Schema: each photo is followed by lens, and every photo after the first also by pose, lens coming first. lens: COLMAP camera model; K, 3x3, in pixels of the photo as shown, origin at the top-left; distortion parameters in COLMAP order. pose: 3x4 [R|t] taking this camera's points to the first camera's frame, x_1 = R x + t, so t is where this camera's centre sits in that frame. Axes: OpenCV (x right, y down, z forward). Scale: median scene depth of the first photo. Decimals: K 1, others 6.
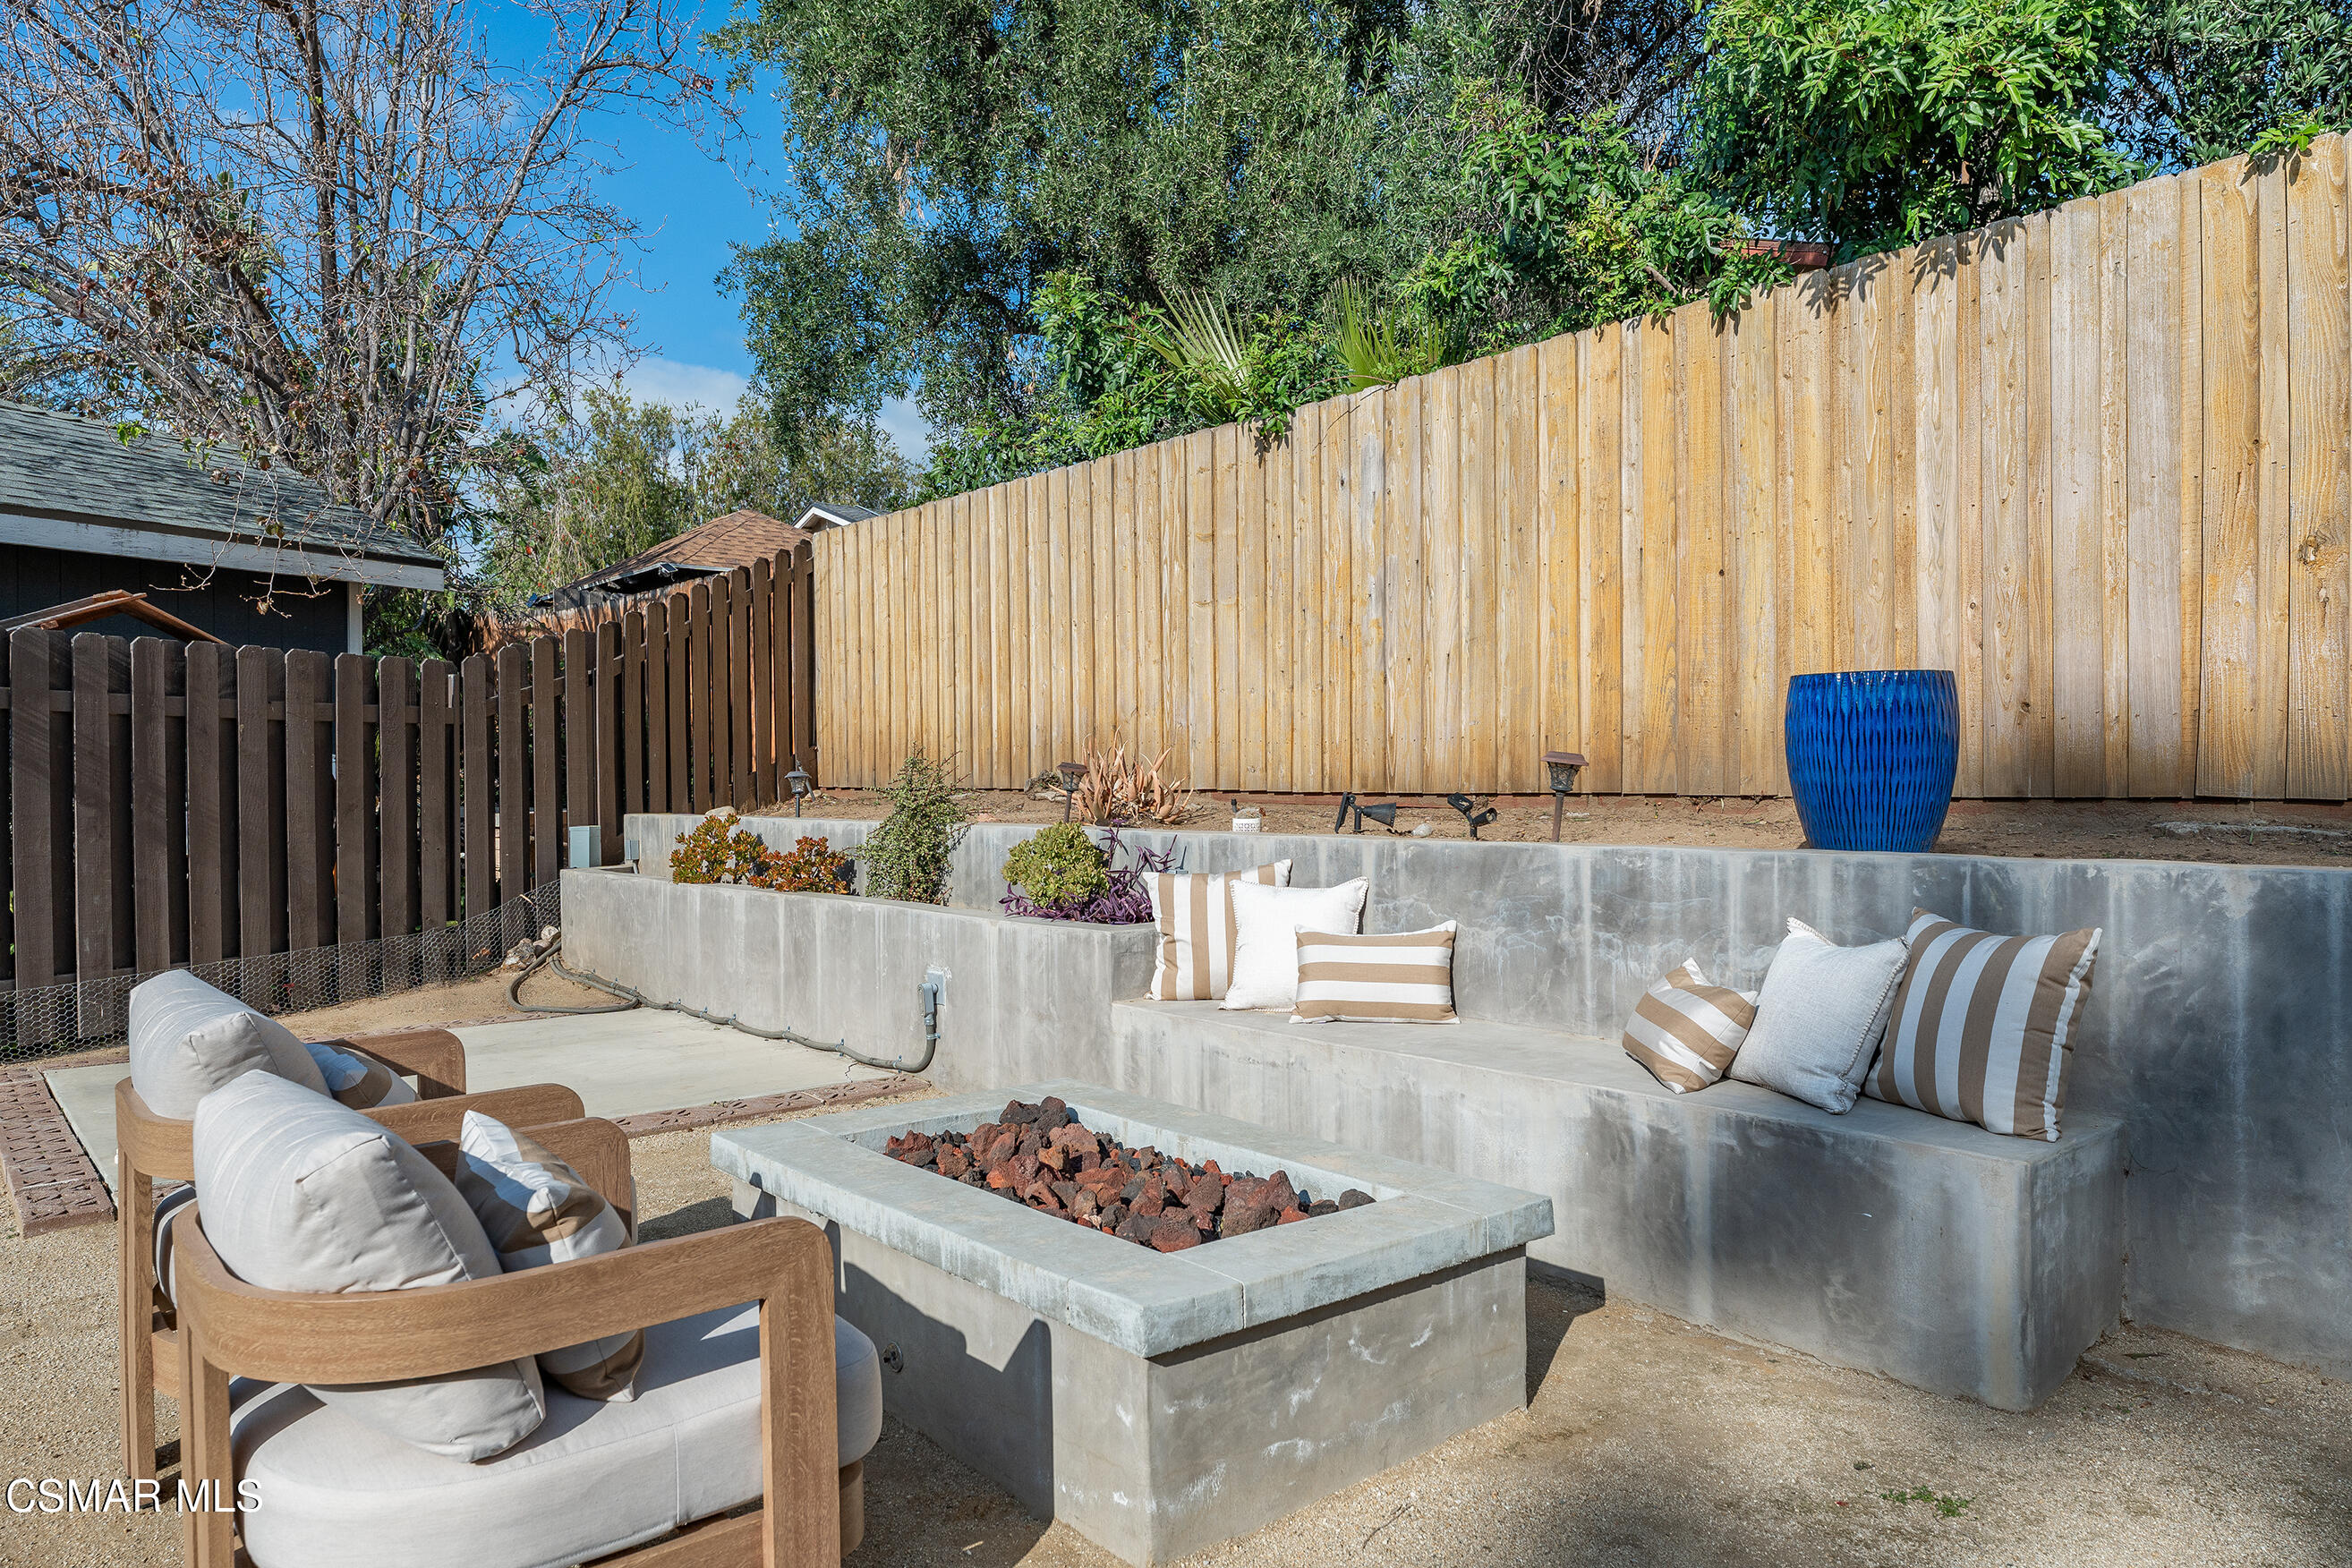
lens RADIAL K [[1549.1, 0, 1179.9], [0, 1549.1, 795.6], [0, 0, 1]] dist [0.000213, 0.001633]
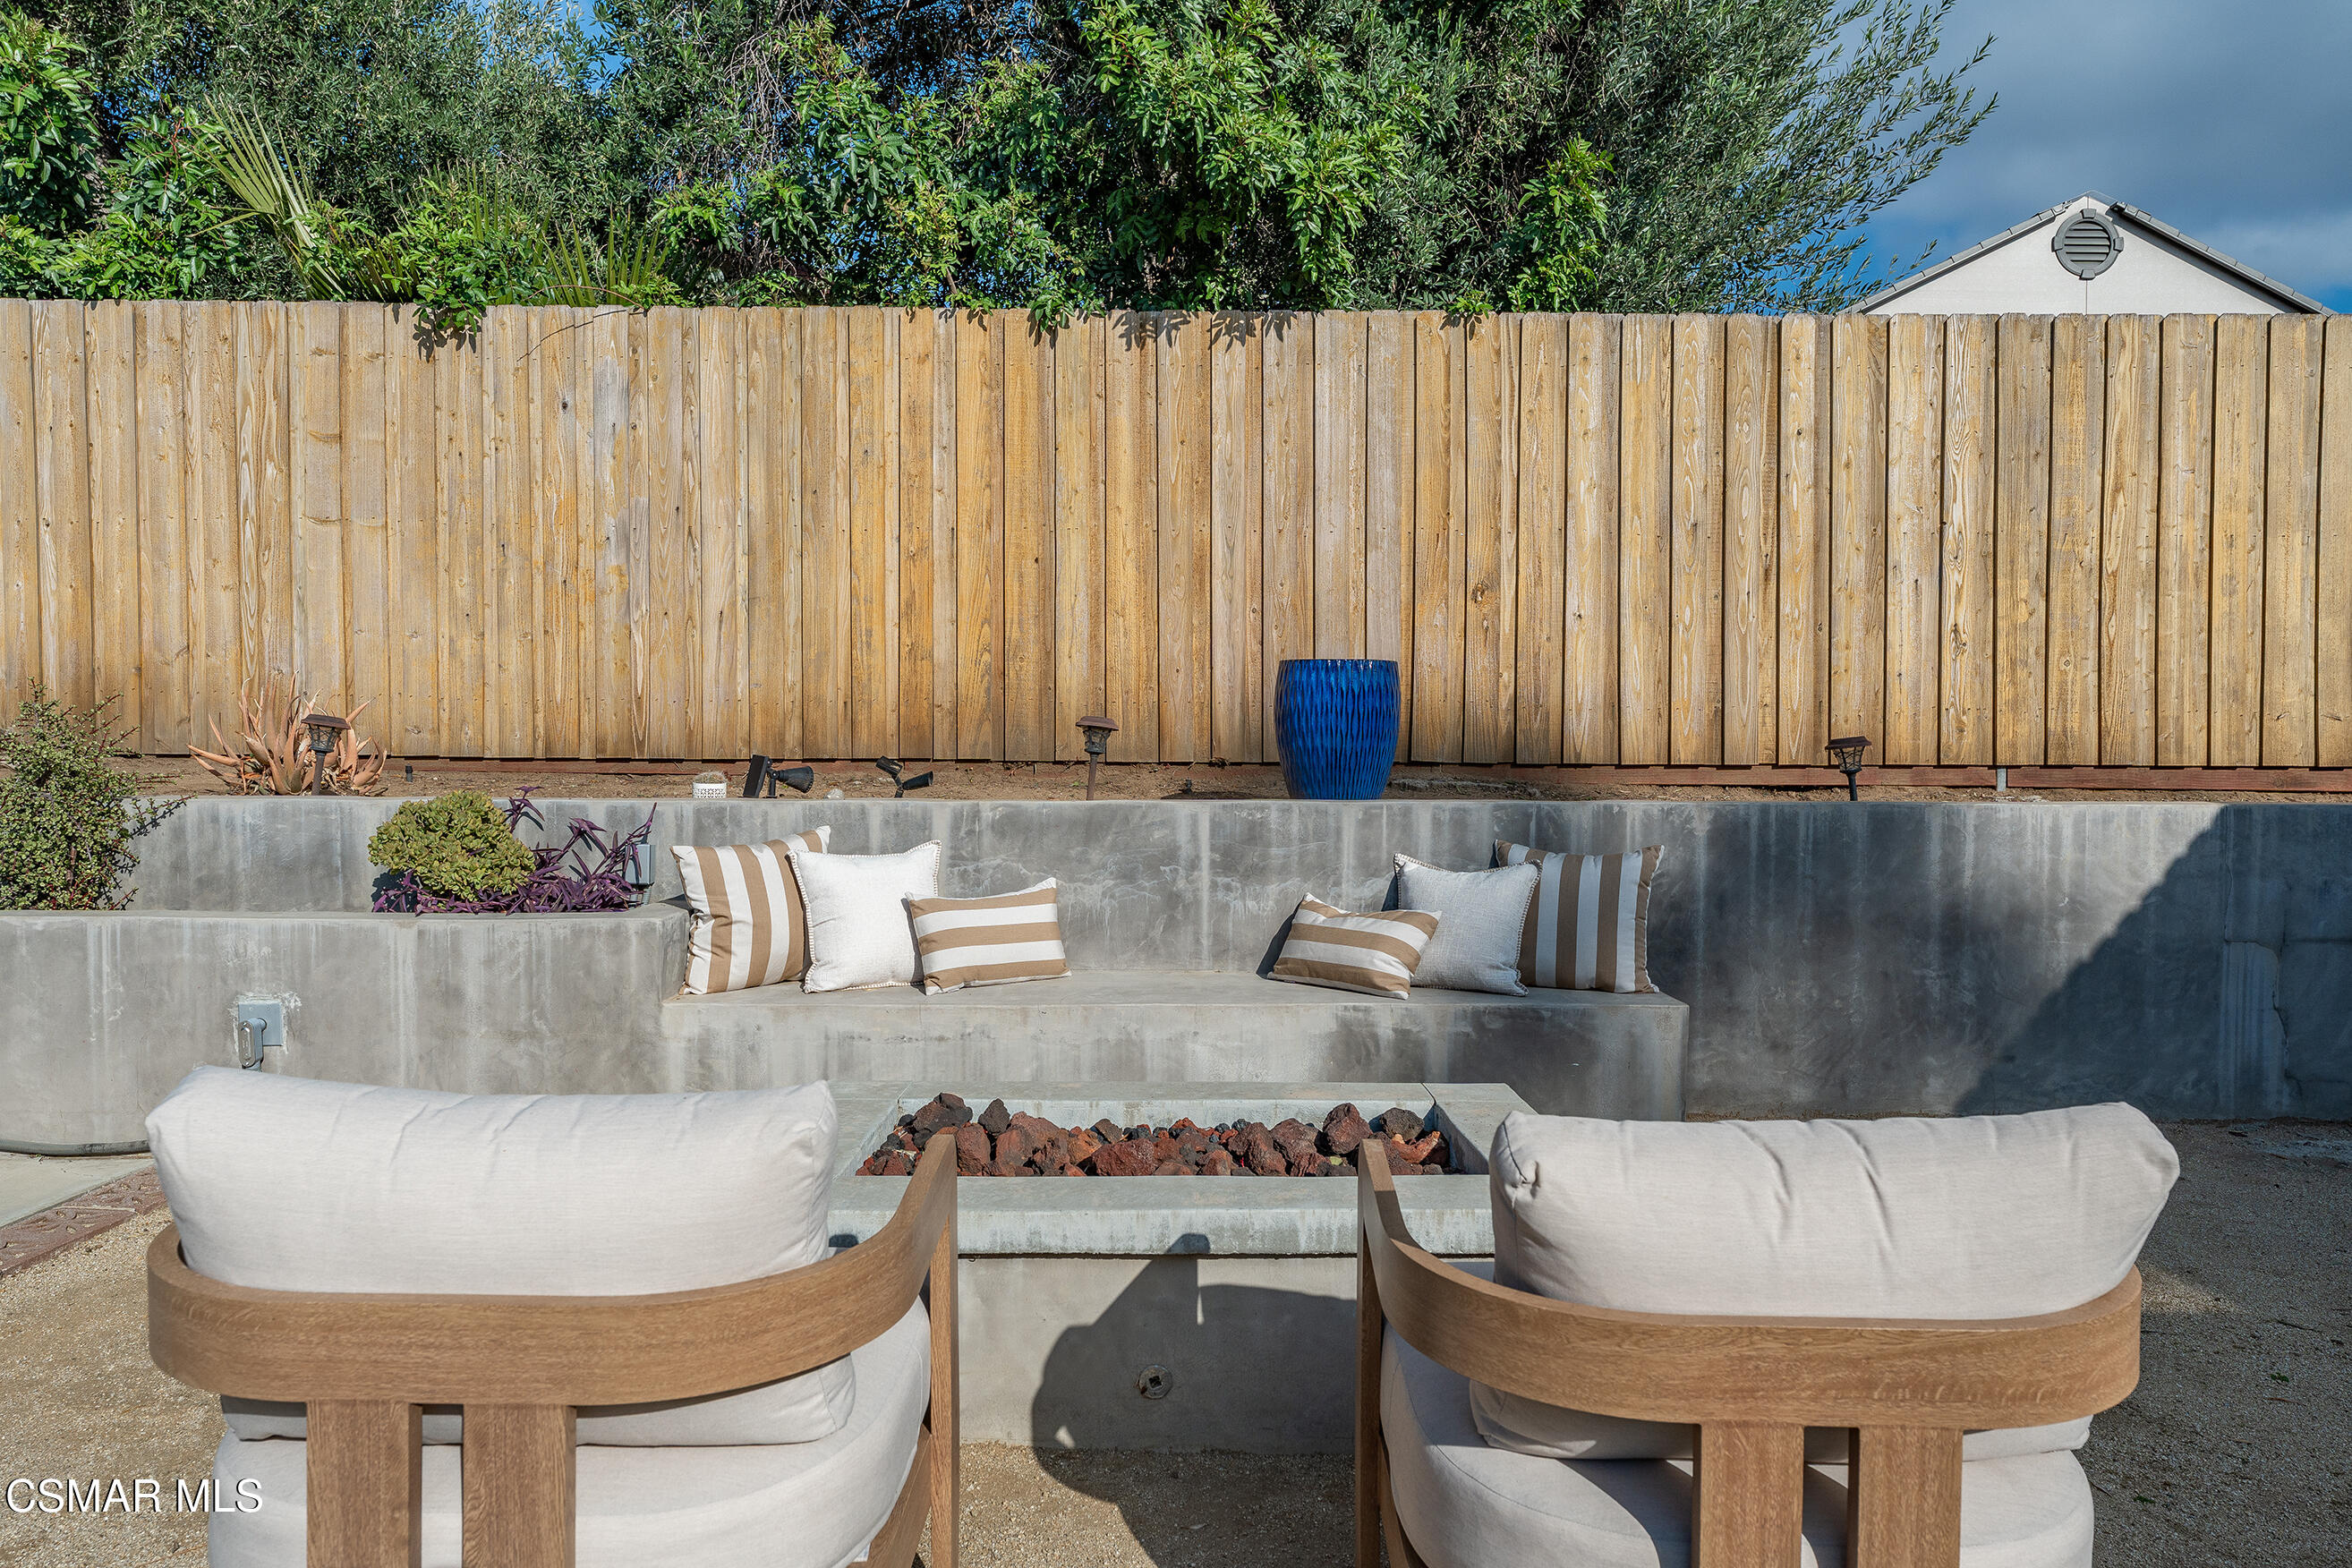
lens RADIAL K [[1519.1, 0, 1185.8], [0, 1519.1, 793.8], [0, 0, 1]] dist [0.000689, 0.003675]
pose [[0.640424, -0.011912, 0.767929, -0.417989], [0.001094, 0.999893, 0.014598, 0.007724], [-0.768021, -0.008509, 0.640368, 0.218635]]
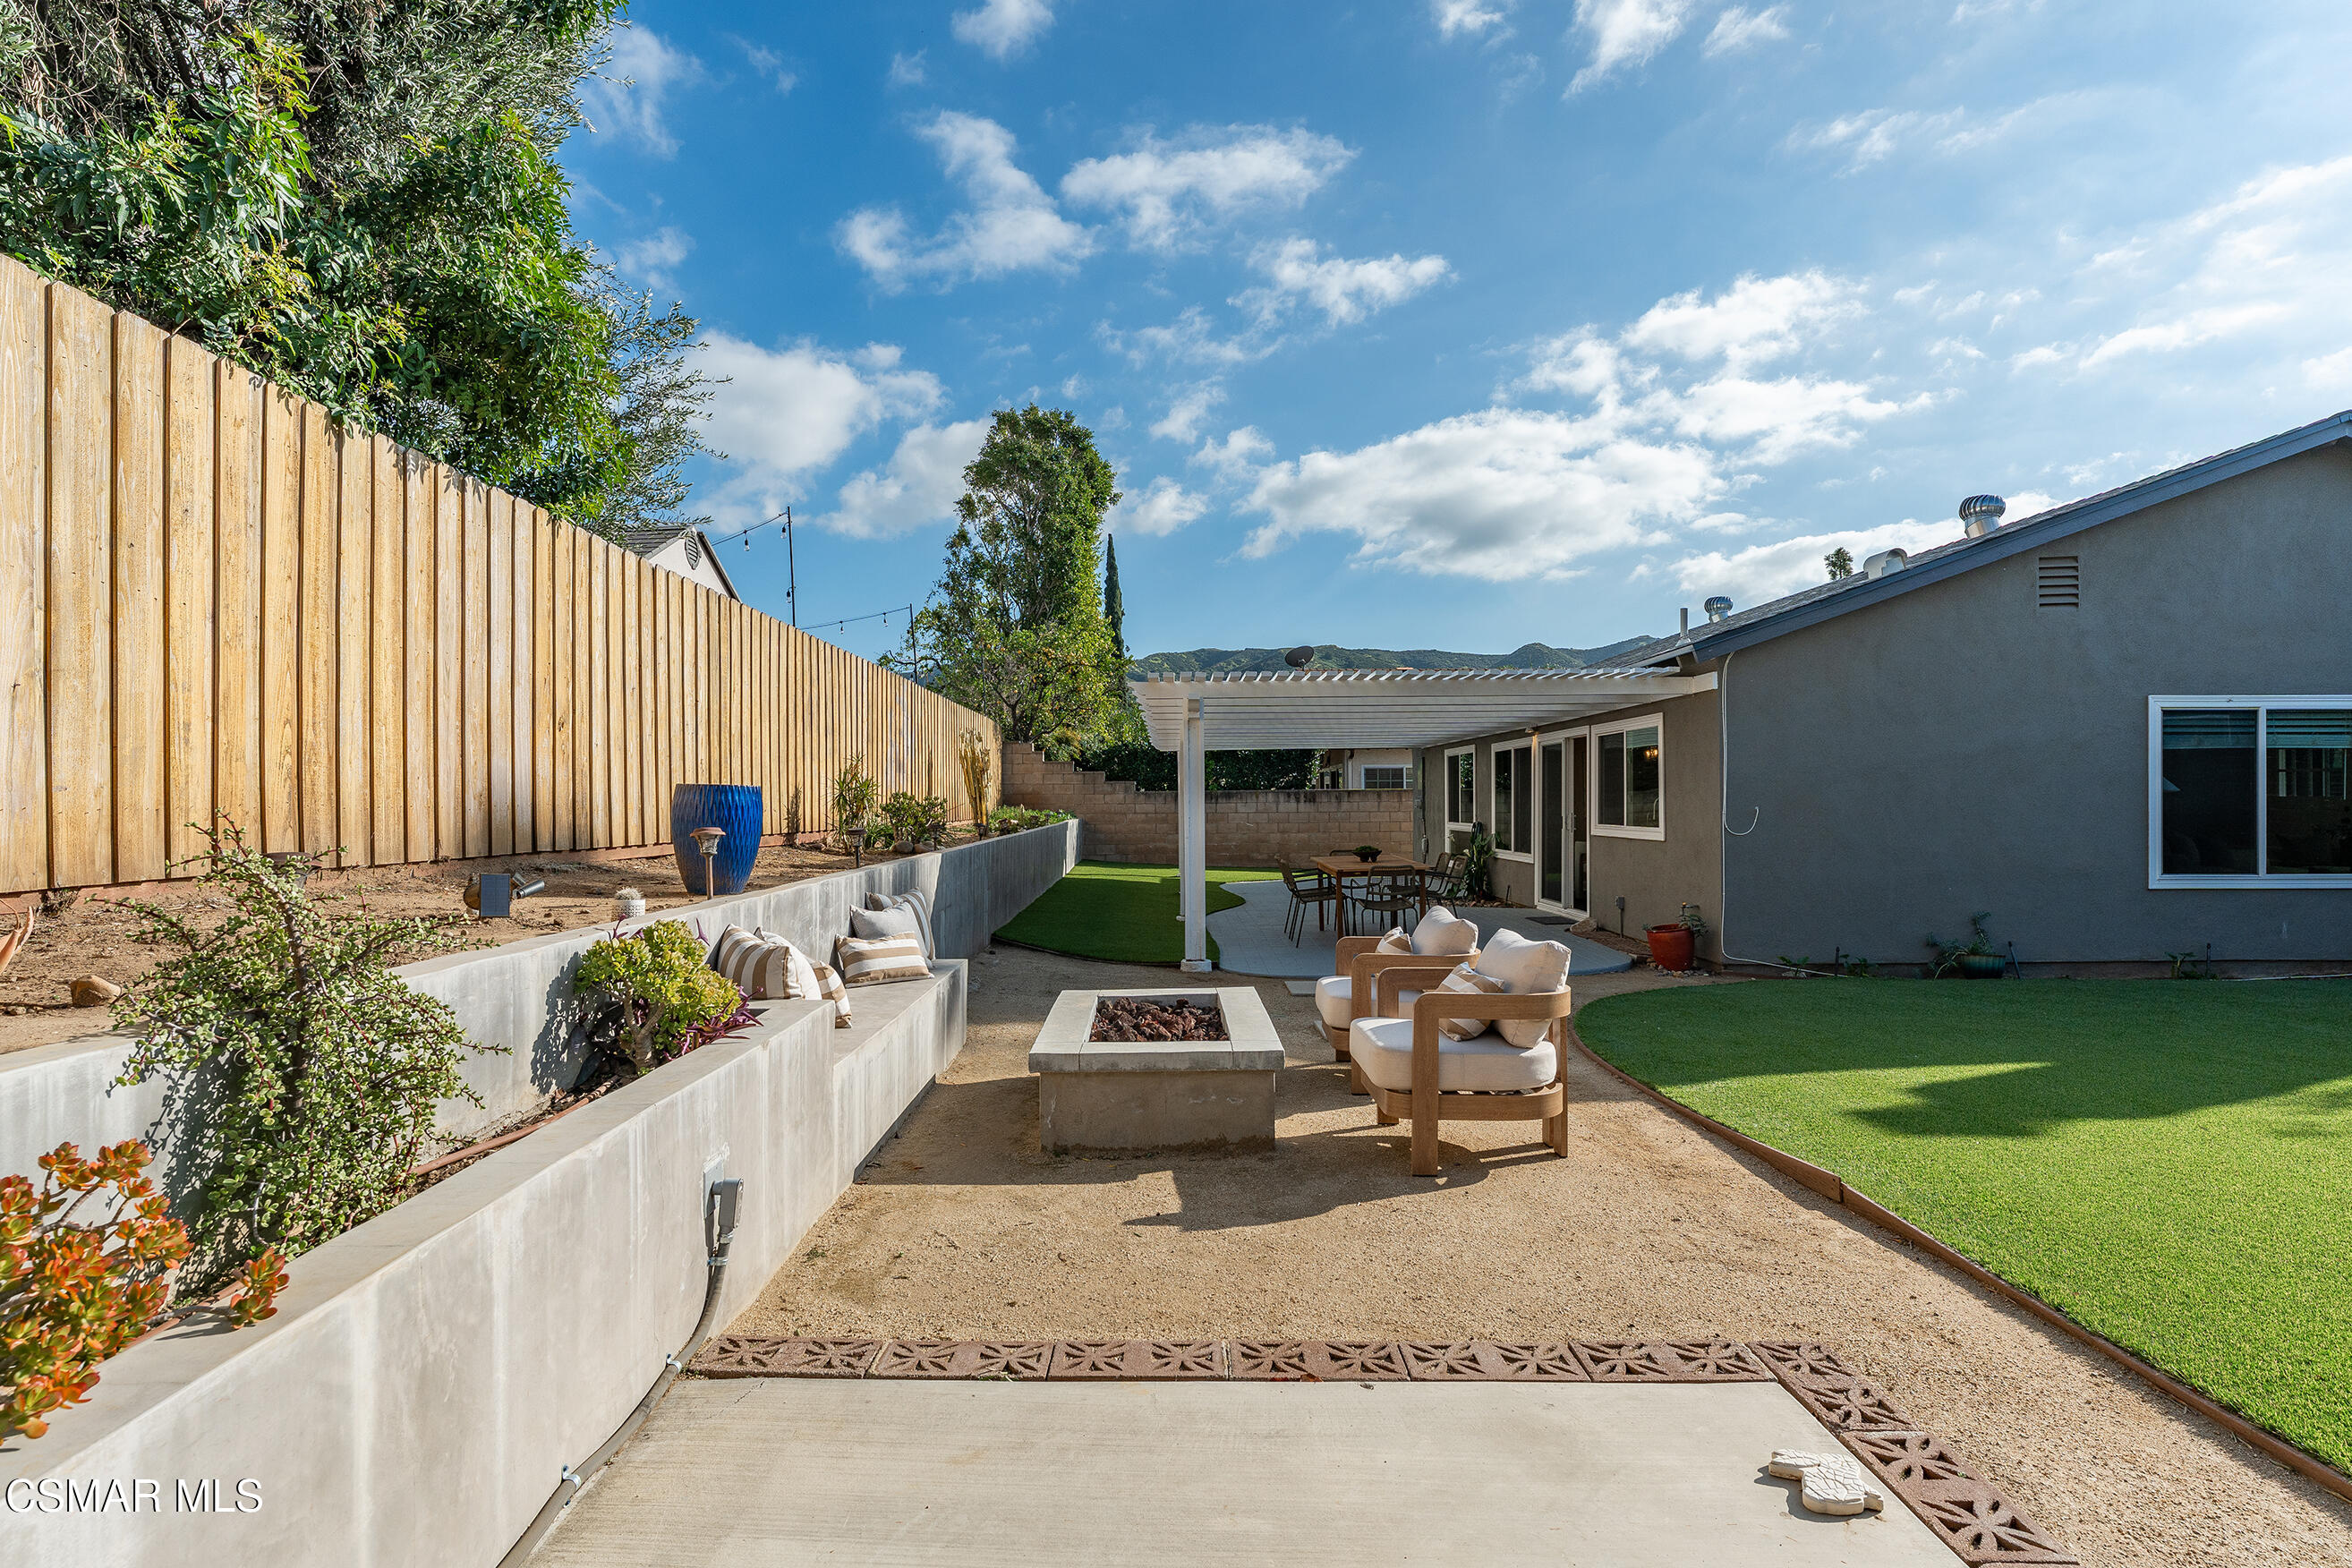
lens RADIAL K [[1195.2, 0, 1171.8], [0, 1195.2, 776.8], [0, 0, 1]] dist [-0.001252, 0.007871]
pose [[-0.772679, 0.022518, 0.634397, -0.631431], [0.015681, 0.999743, -0.016386, -0.040417], [-0.634603, -0.002713, -0.772834, 1.262608]]
